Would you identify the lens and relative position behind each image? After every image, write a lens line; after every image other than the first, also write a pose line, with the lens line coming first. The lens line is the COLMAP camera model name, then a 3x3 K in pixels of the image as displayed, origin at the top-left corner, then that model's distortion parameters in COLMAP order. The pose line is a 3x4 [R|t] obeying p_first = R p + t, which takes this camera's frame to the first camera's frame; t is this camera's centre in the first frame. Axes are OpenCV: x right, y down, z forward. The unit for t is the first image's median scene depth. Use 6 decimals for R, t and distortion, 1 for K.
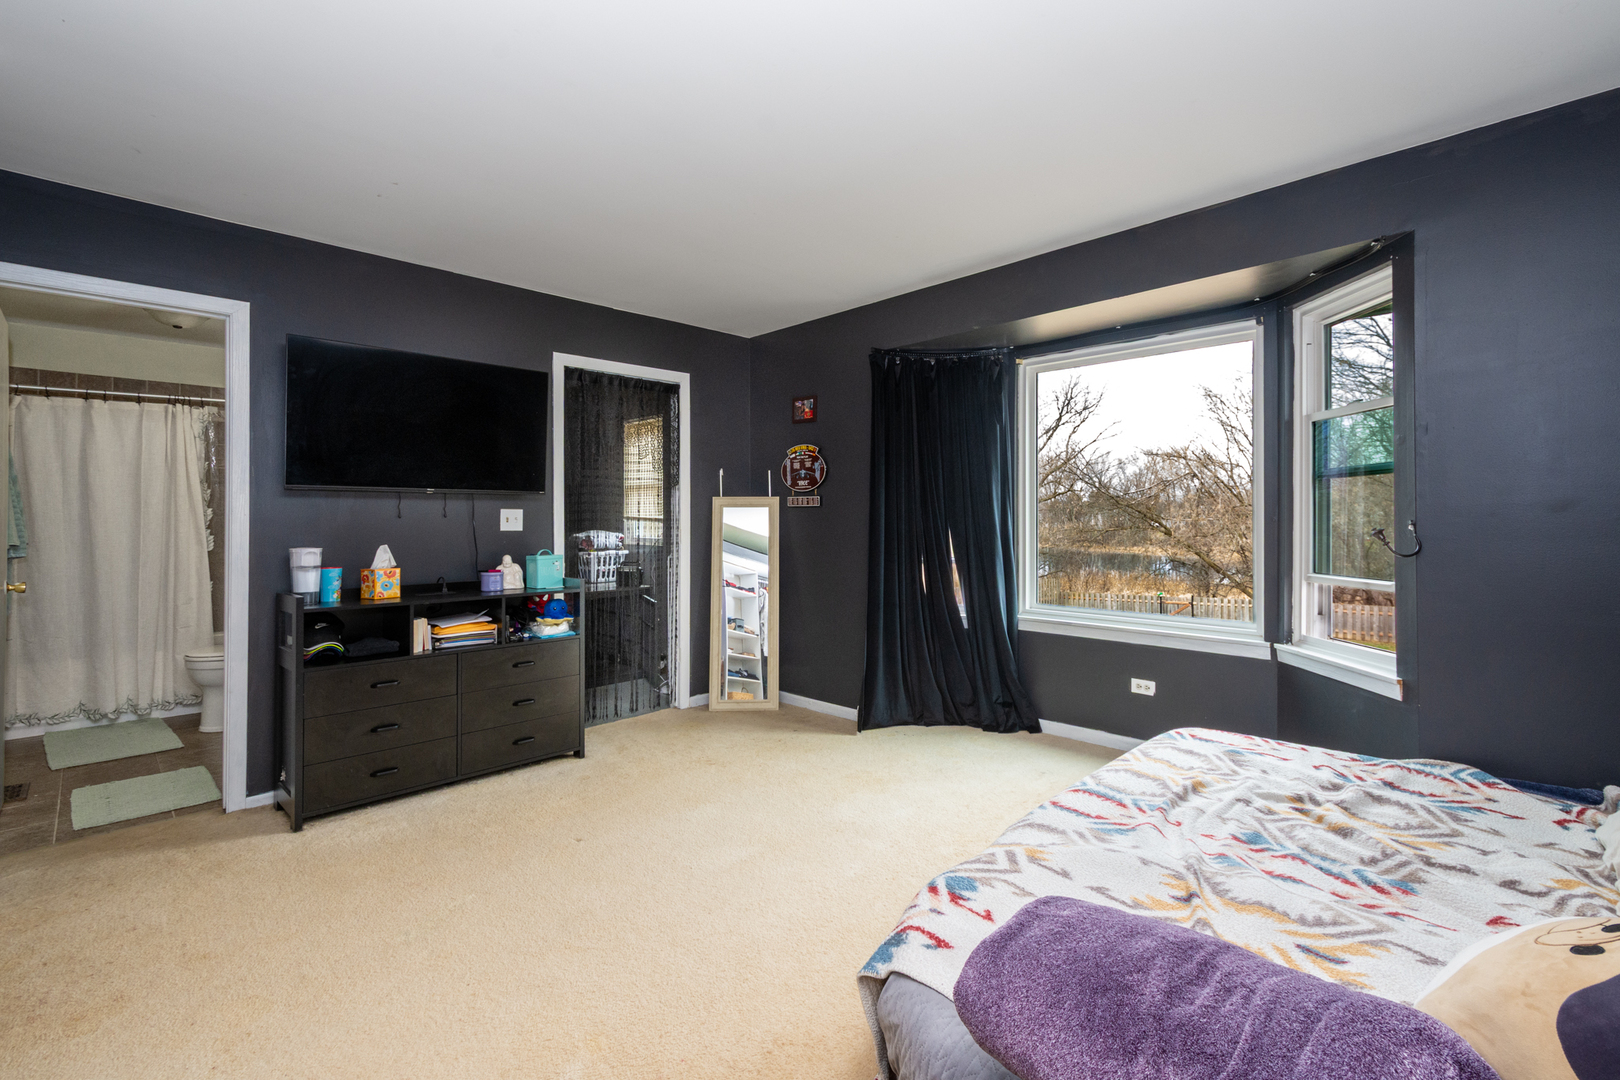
lens RADIAL K [[732.7, 0, 810.7], [0, 732.7, 532.0], [0, 0, 1]] dist [0.002704, -0.000071]
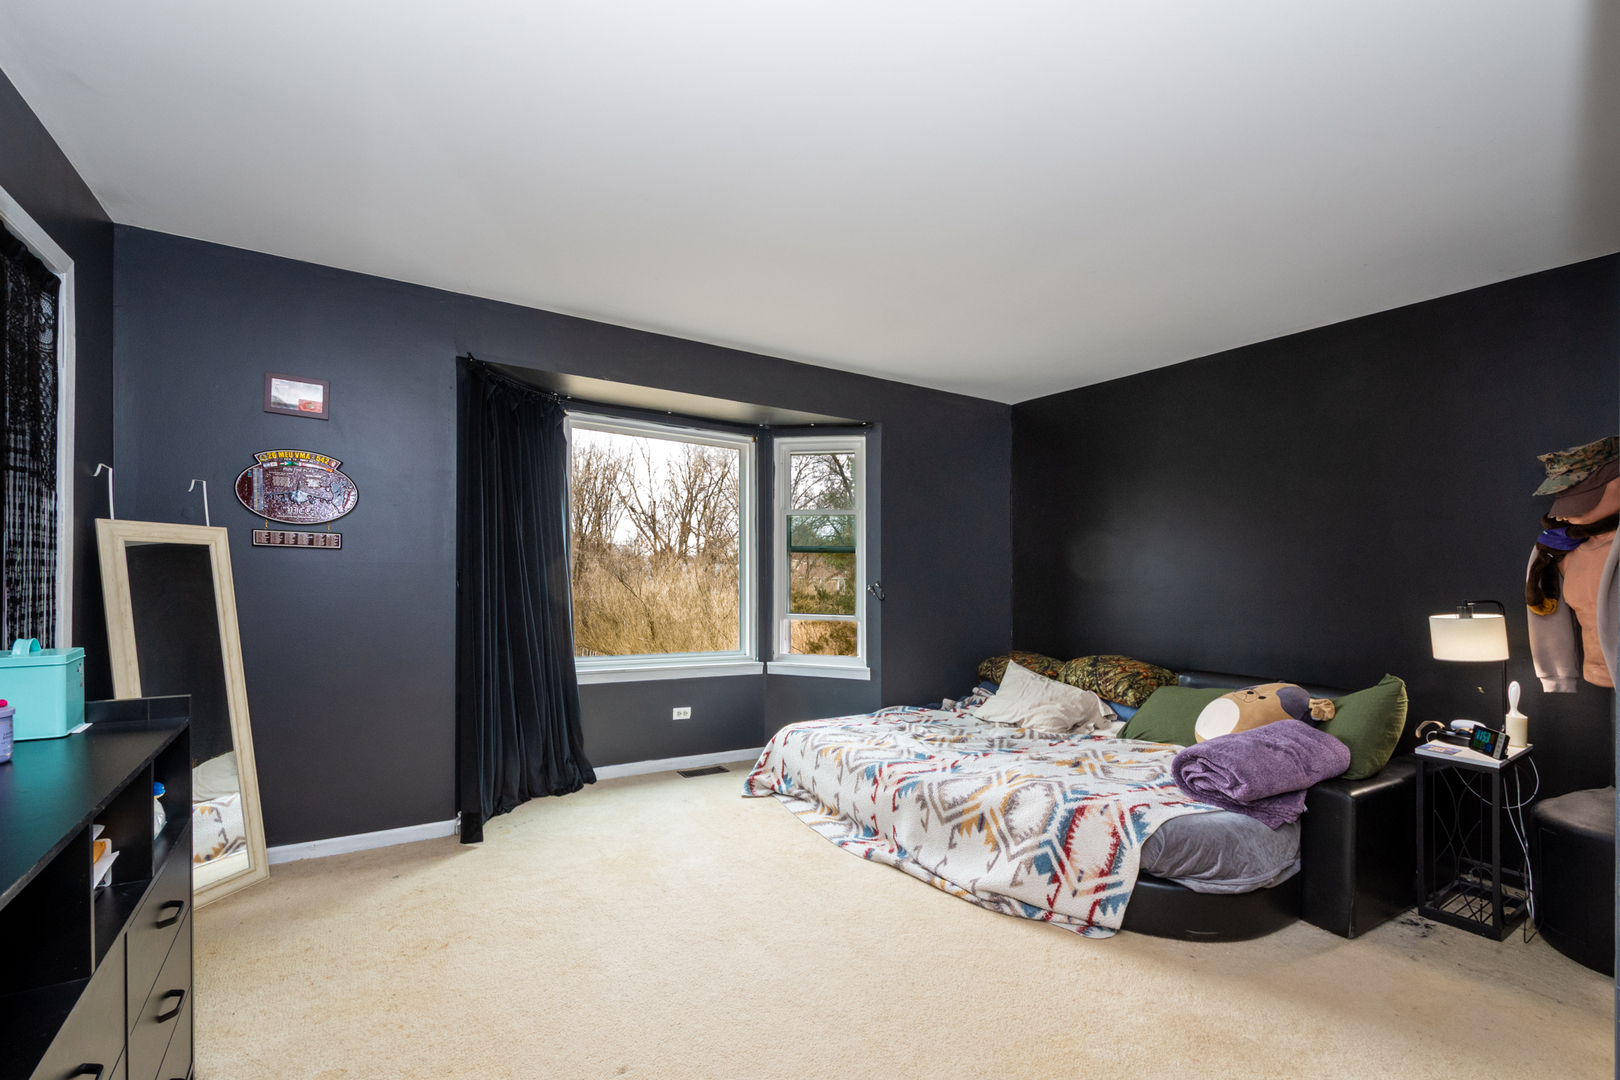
lens RADIAL K [[732.7, 0, 804.5], [0, 732.7, 575.3], [0, 0, 1]] dist [0.002704, -0.000071]
pose [[0.206573, 0.012851, 0.978347, -0.993571], [-0.003714, 0.999917, -0.012350, -0.005890], [-0.978424, -0.001082, 0.206604, 0.778055]]
